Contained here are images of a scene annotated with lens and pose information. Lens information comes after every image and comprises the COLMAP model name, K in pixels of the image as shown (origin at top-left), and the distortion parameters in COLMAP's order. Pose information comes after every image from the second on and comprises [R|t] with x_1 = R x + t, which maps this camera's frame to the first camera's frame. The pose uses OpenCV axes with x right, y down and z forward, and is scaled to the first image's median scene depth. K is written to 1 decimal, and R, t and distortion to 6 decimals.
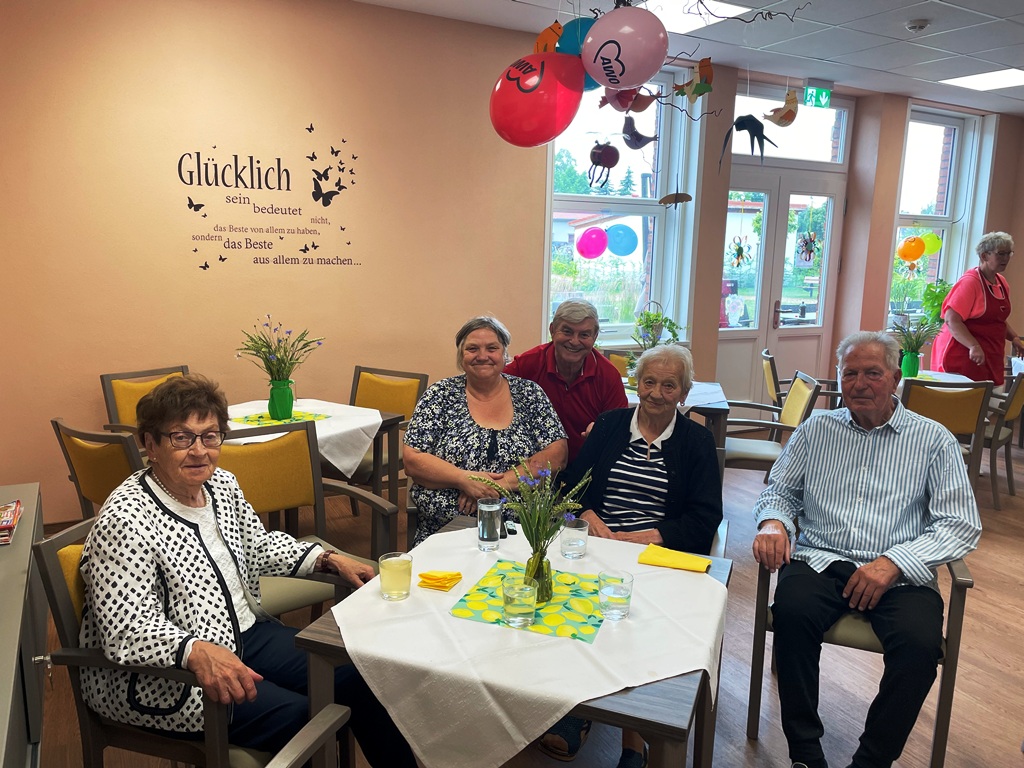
lens RADIAL K [[776.0, 0, 516.5], [0, 776.0, 378.5], [0, 0, 1]] dist [0.087789, -0.102144]
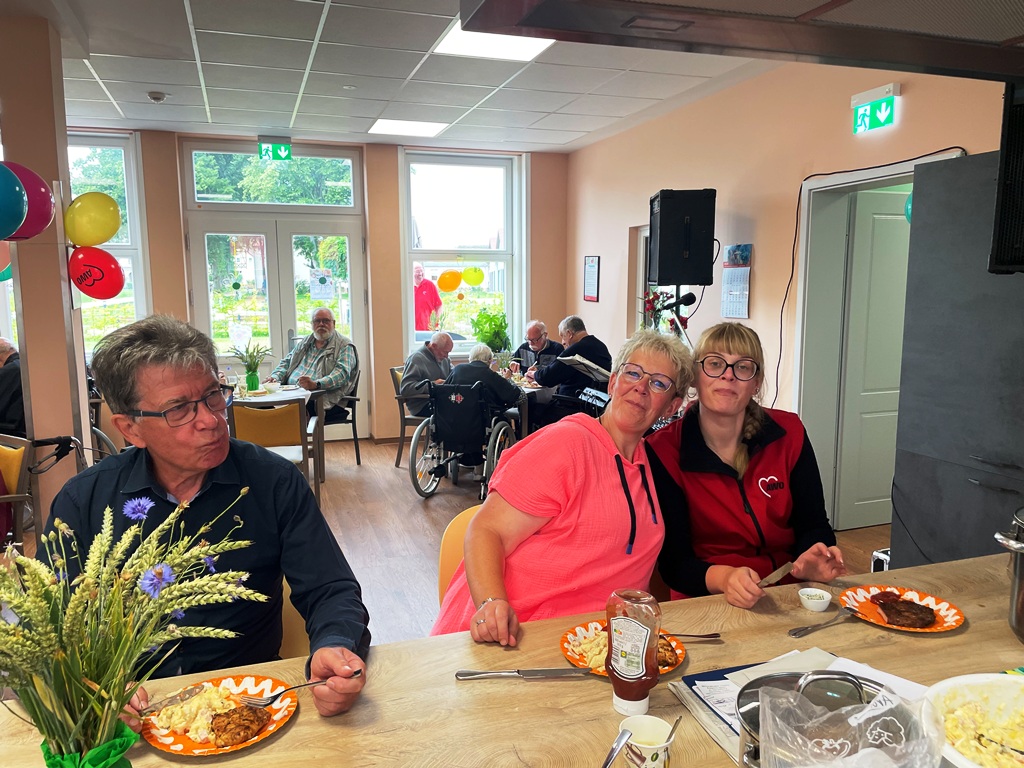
lens RADIAL K [[776.0, 0, 502.2], [0, 776.0, 384.5], [0, 0, 1]] dist [0.087789, -0.102144]
pose [[0.986159, -0.010361, -0.165478, 0.797364], [0.004189, 0.999284, -0.037603, 0.021126], [0.165750, 0.036389, 0.985496, -0.045044]]
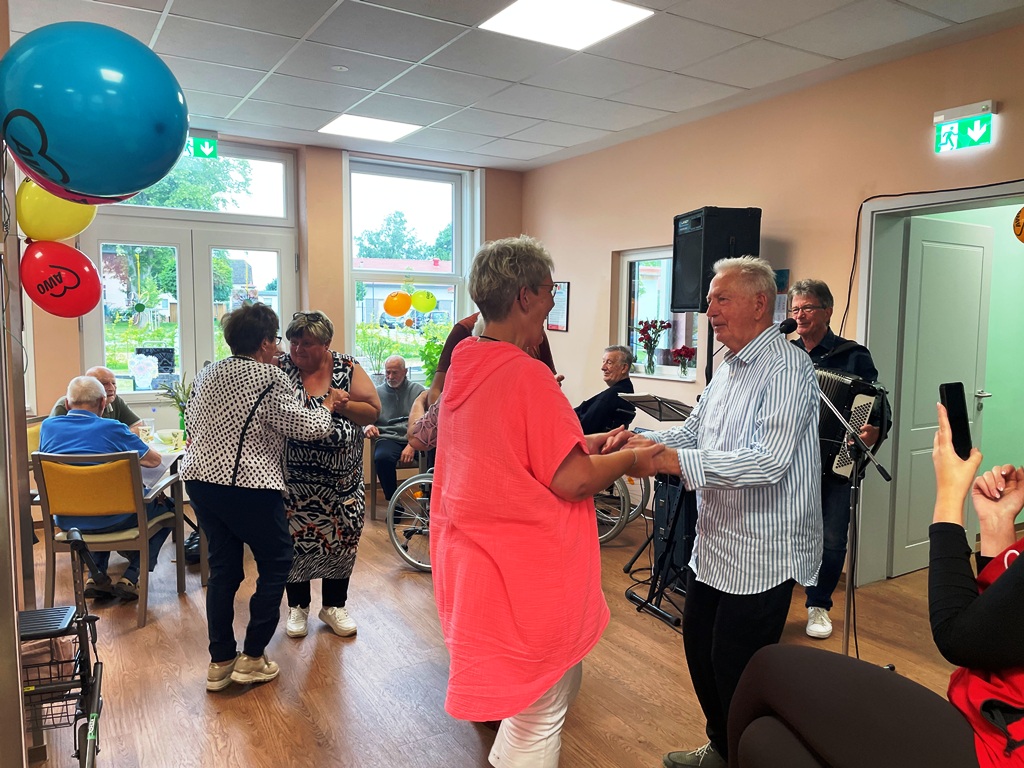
lens RADIAL K [[776.0, 0, 515.5], [0, 776.0, 386.2], [0, 0, 1]] dist [0.087789, -0.102144]
pose [[0.998098, -0.022451, 0.057411, 0.630180], [0.026613, 0.996992, -0.072787, 0.007939], [-0.055604, 0.074177, 0.995694, 0.052067]]
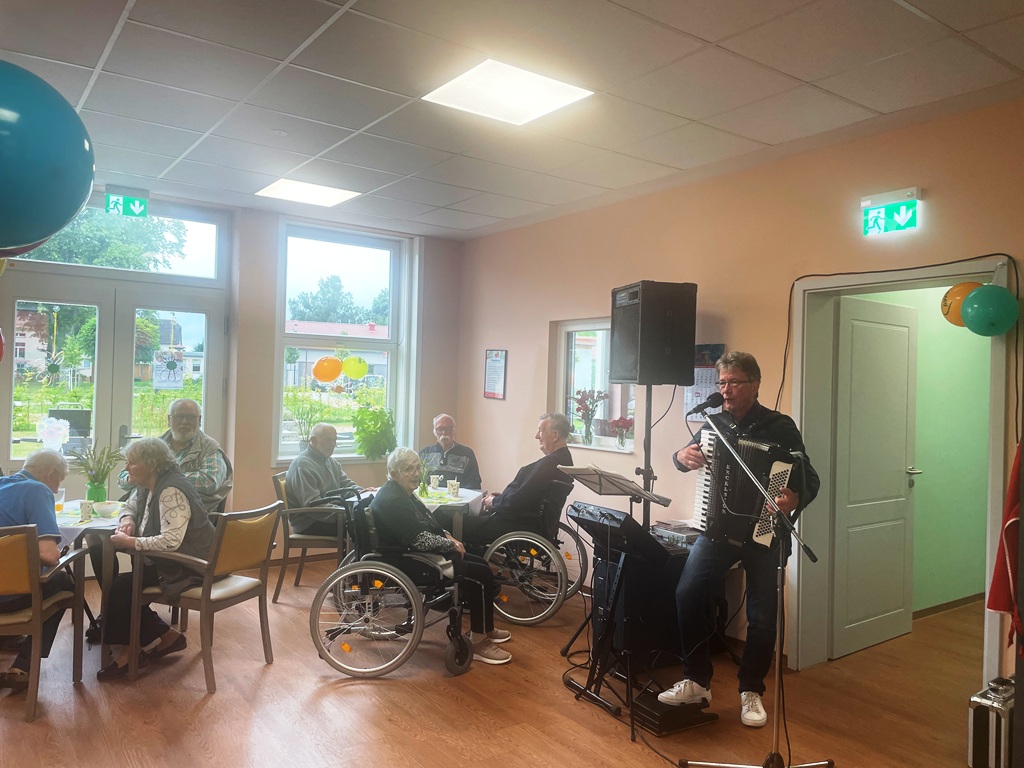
lens RADIAL K [[776.0, 0, 504.9], [0, 776.0, 374.8], [0, 0, 1]] dist [0.087789, -0.102144]
pose [[0.991649, 0.002902, 0.128930, 0.629347], [0.019257, 0.985206, -0.170287, 0.003198], [-0.127517, 0.171348, 0.976923, 0.069640]]
